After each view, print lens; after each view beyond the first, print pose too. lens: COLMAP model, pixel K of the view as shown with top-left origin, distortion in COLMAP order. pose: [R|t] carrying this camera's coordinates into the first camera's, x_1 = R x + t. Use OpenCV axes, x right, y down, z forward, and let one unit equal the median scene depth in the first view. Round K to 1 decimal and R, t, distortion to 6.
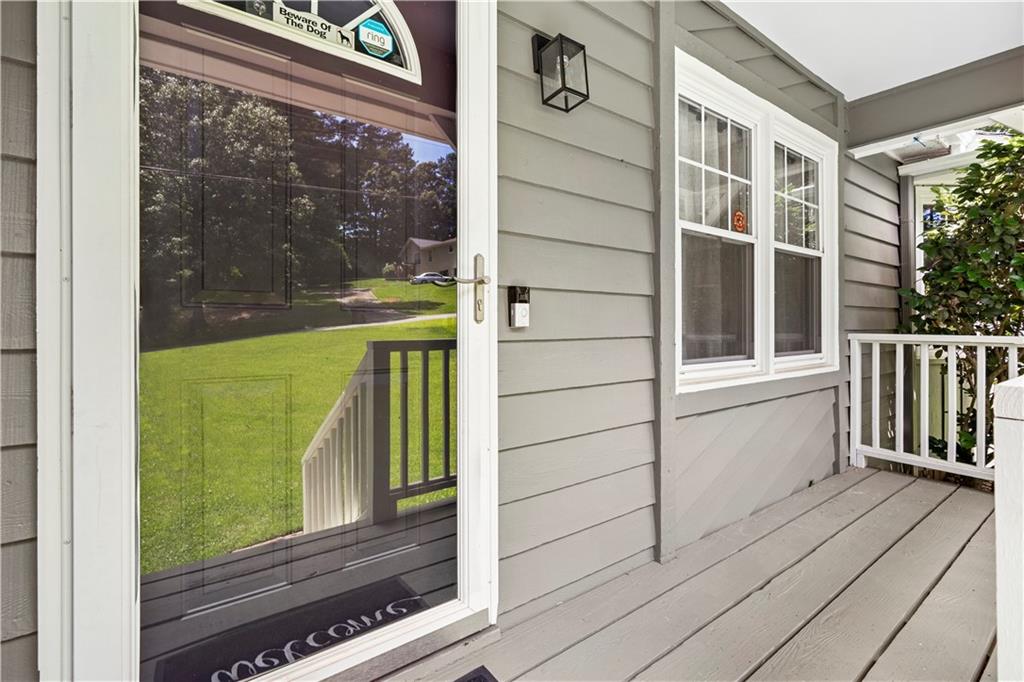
lens RADIAL K [[466.4, 0, 511.4], [0, 466.4, 325.8], [0, 0, 1]] dist [-0.000057, 0.000284]
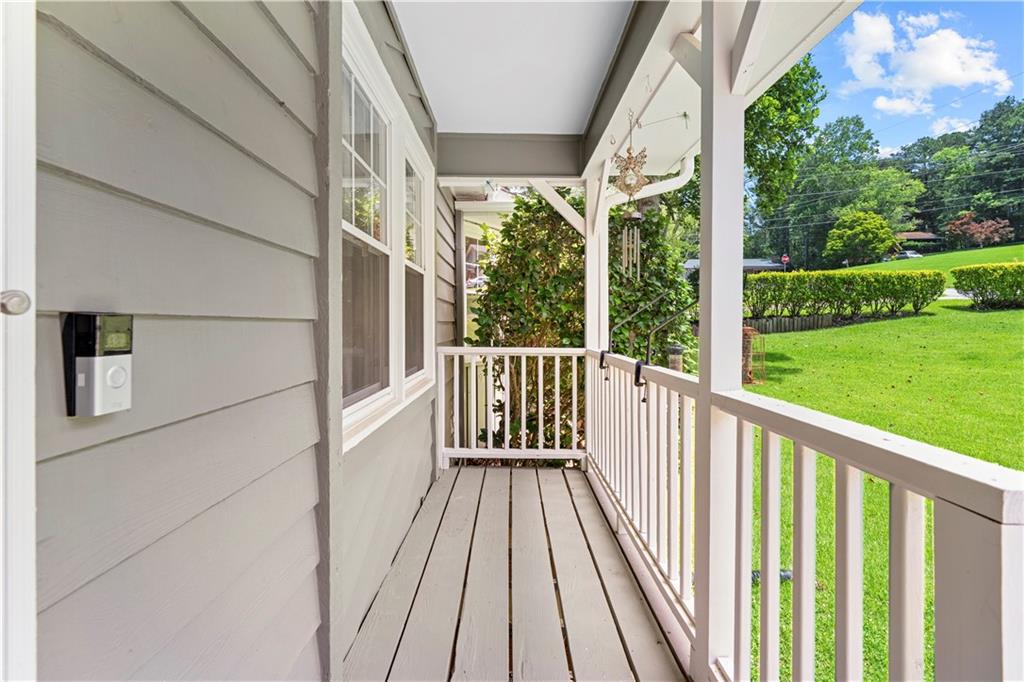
lens RADIAL K [[466.4, 0, 511.4], [0, 466.4, 325.8], [0, 0, 1]] dist [-0.000057, 0.000284]
pose [[0.586005, -0.000741, 0.810307, -0.059541], [-0.003221, 0.999990, 0.003244, -0.044127], [-0.810301, -0.004511, 0.585996, 0.272105]]
